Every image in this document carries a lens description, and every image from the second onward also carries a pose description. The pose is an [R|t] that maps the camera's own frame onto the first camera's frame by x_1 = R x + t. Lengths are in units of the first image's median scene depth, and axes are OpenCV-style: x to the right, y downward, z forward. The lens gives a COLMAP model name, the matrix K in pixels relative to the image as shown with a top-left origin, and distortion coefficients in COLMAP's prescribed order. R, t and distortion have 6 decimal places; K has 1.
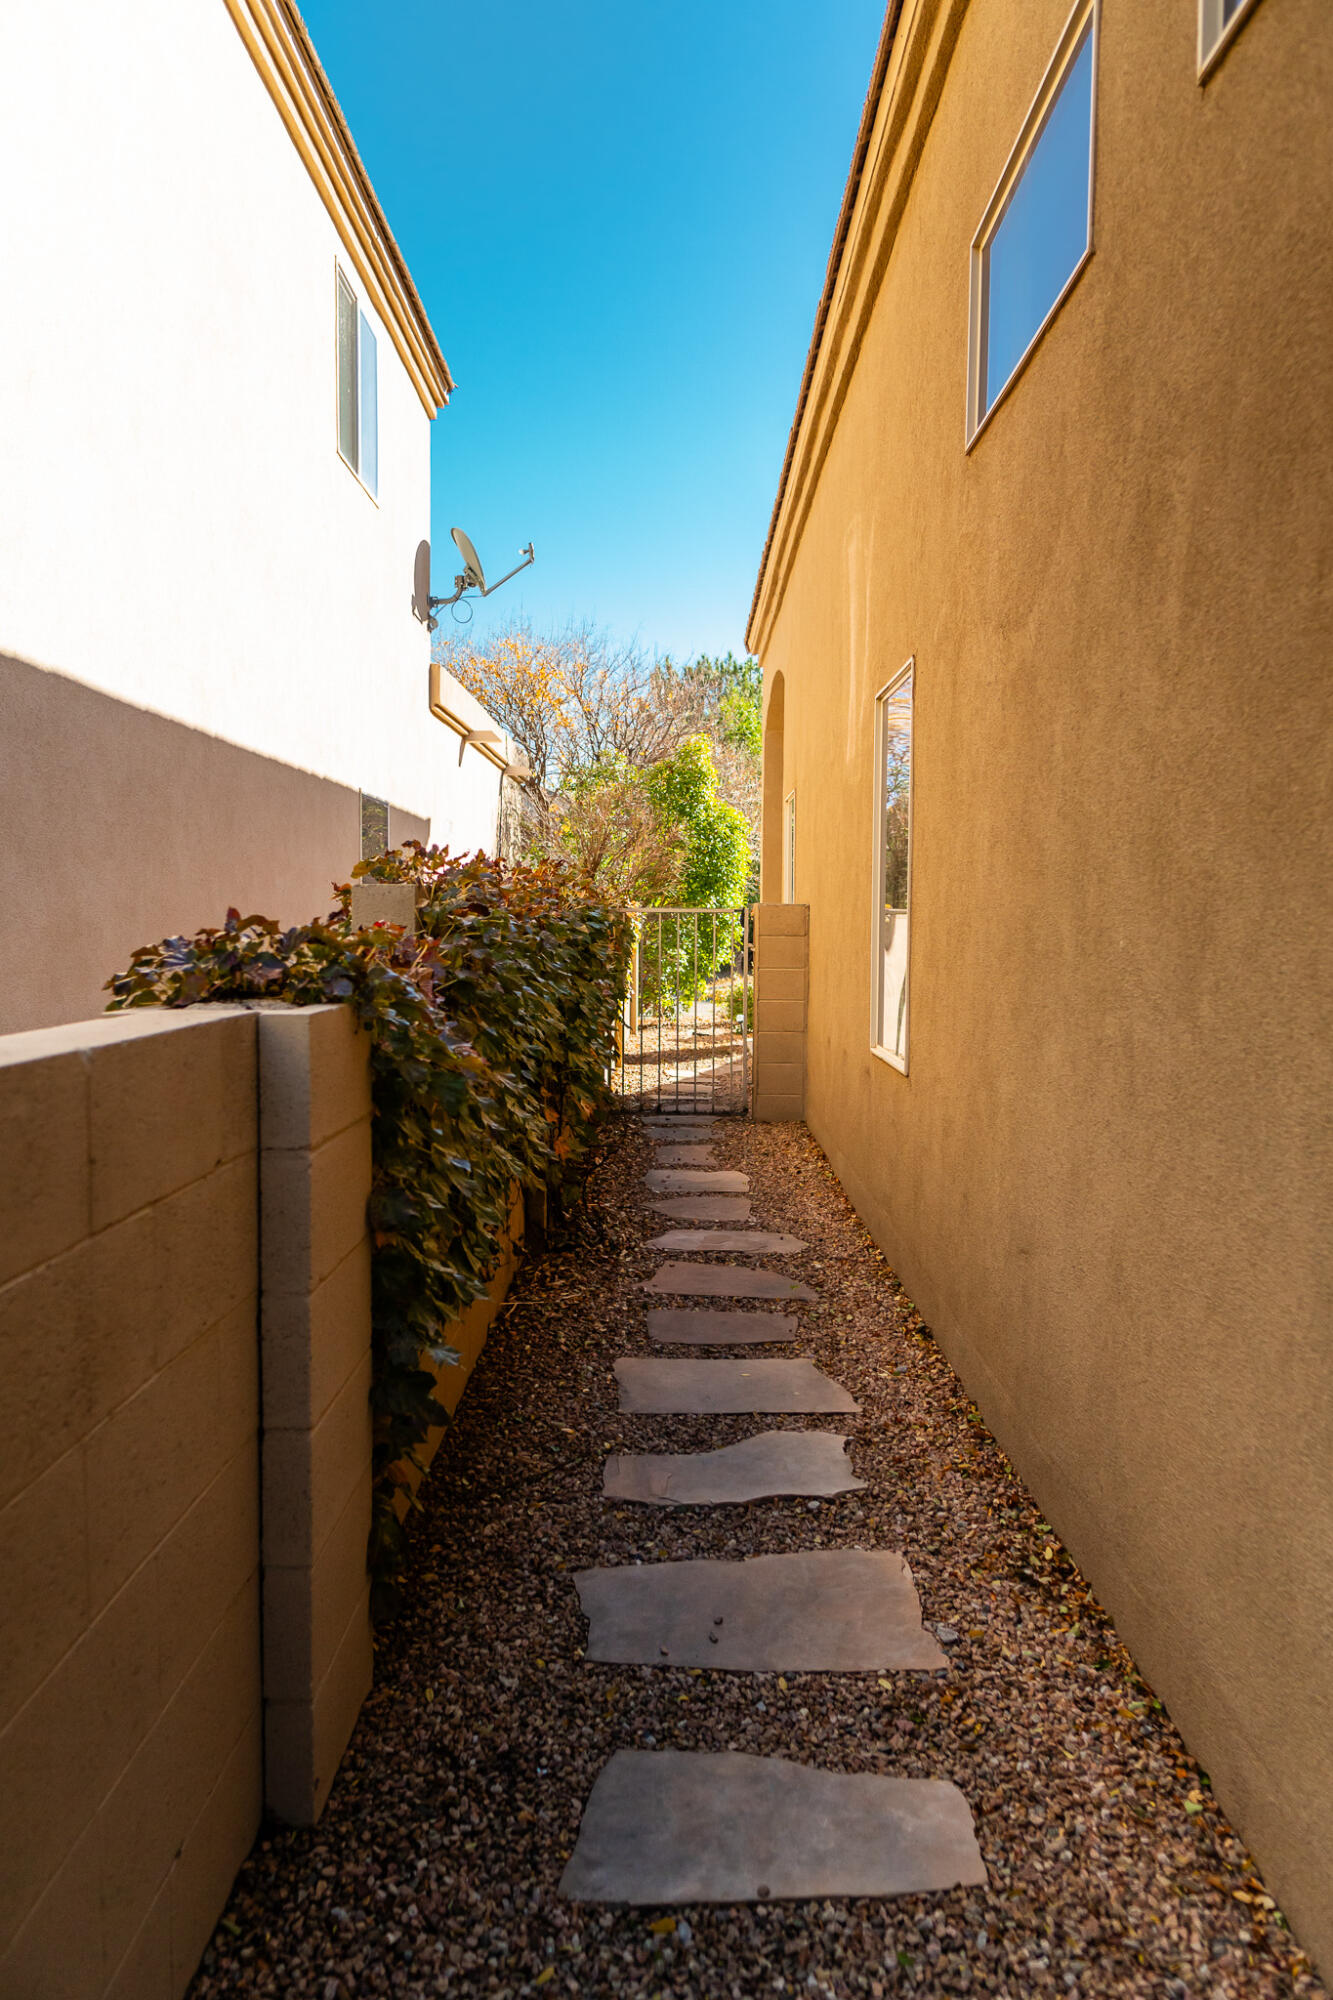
lens RADIAL K [[1378.1, 0, 666.9], [0, 1378.1, 1000.9], [0, 0, 1]] dist [-0.002120, -0.002014]
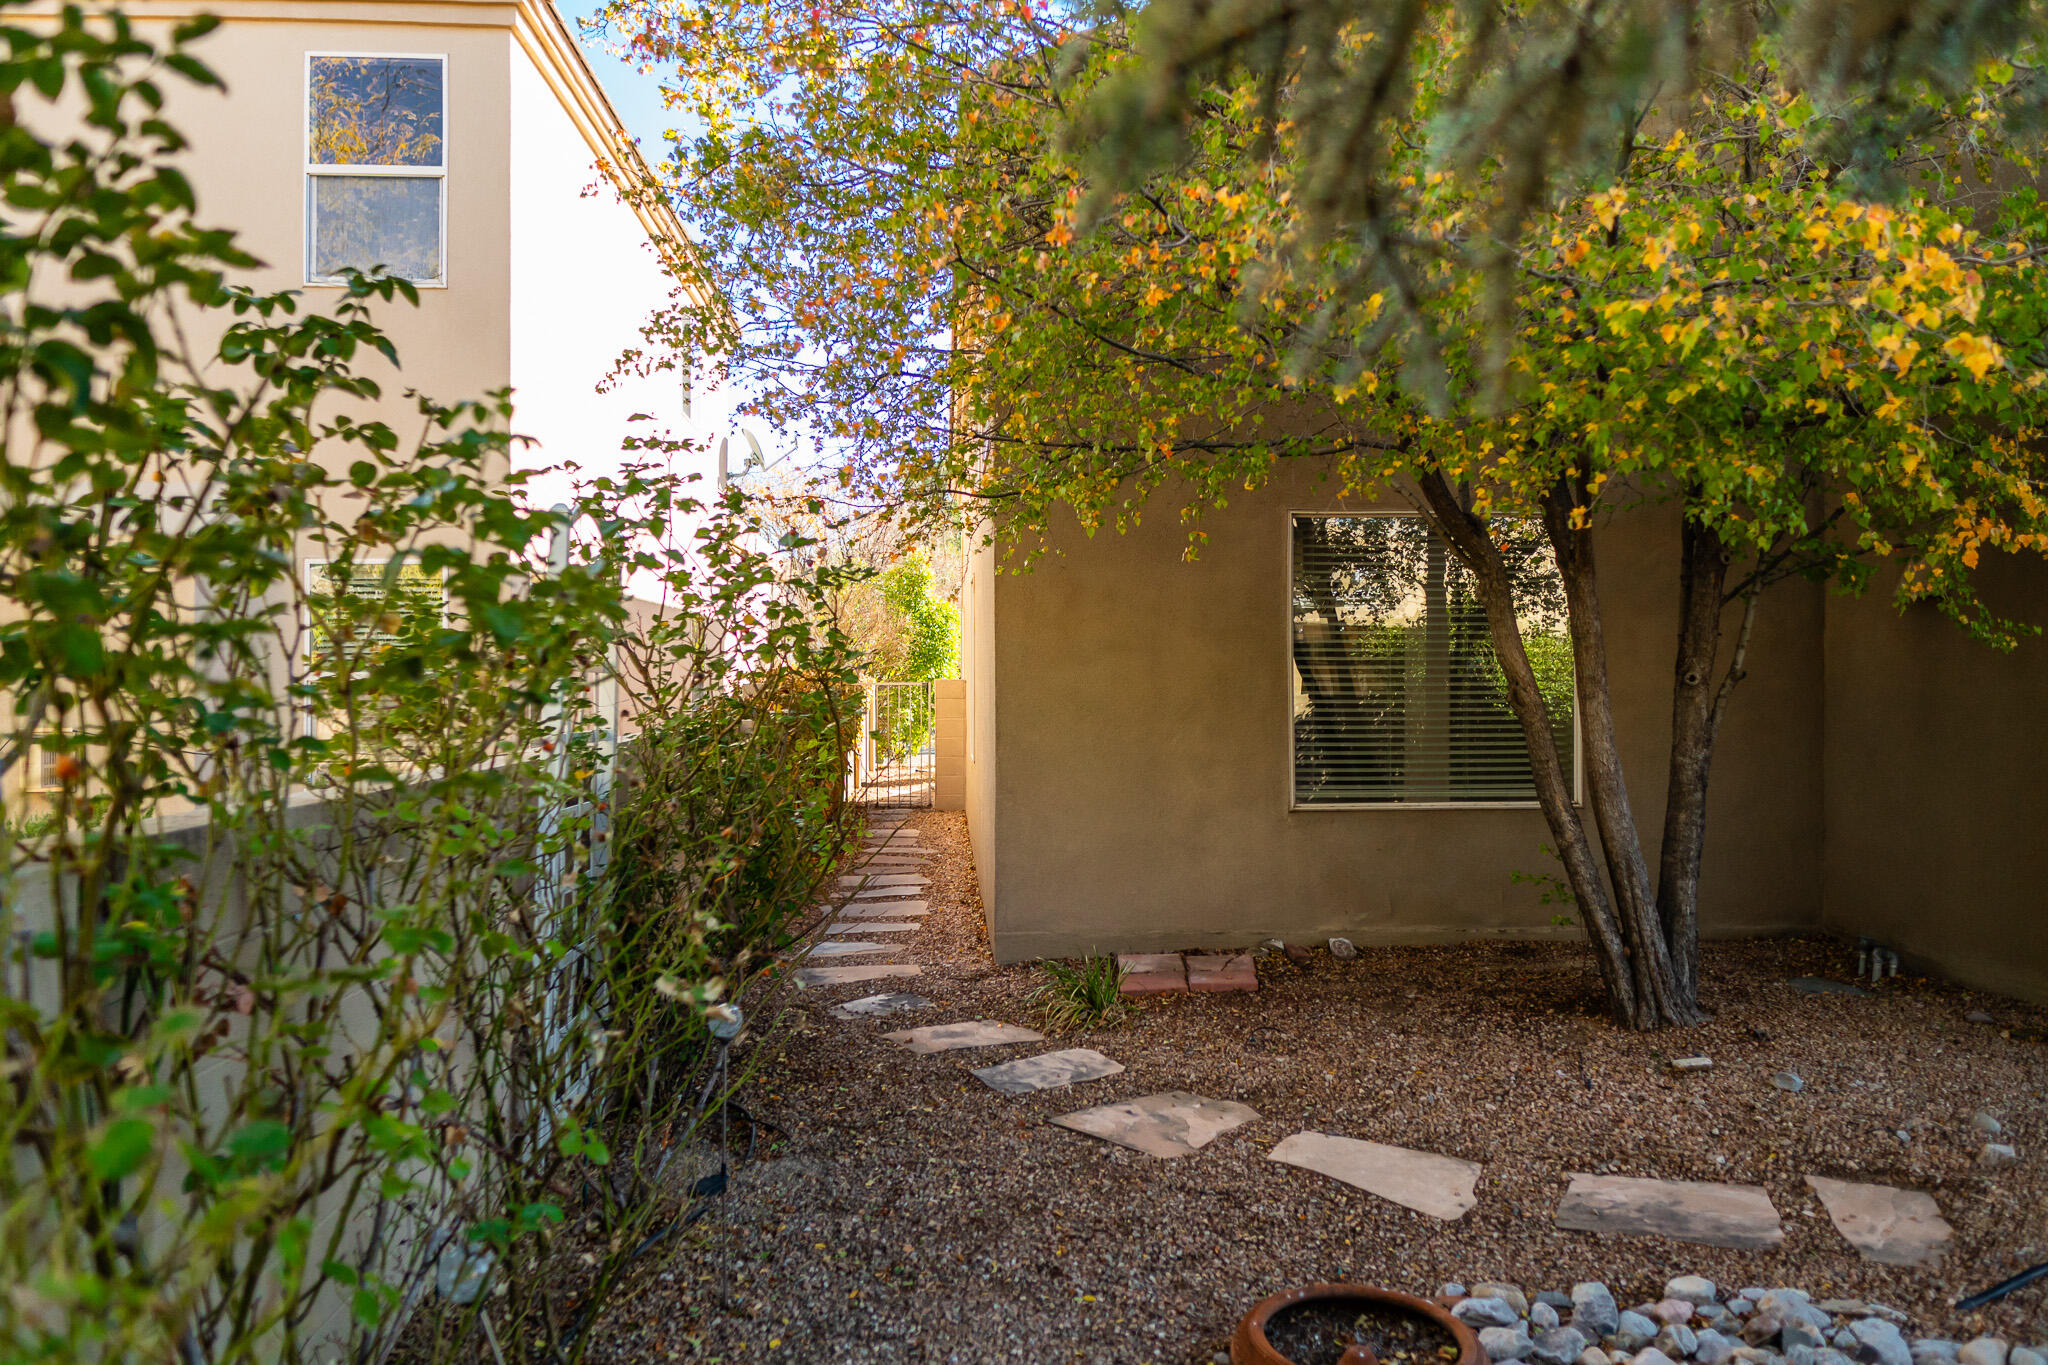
lens RADIAL K [[1411.2, 0, 1025.6], [0, 1411.2, 682.8], [0, 0, 1]] dist [-0.002120, -0.002014]
pose [[0.997425, -0.010030, 0.071018, 0.027915], [0.013697, 0.998588, -0.051336, 0.009679], [-0.070402, 0.052176, 0.996153, -0.392968]]
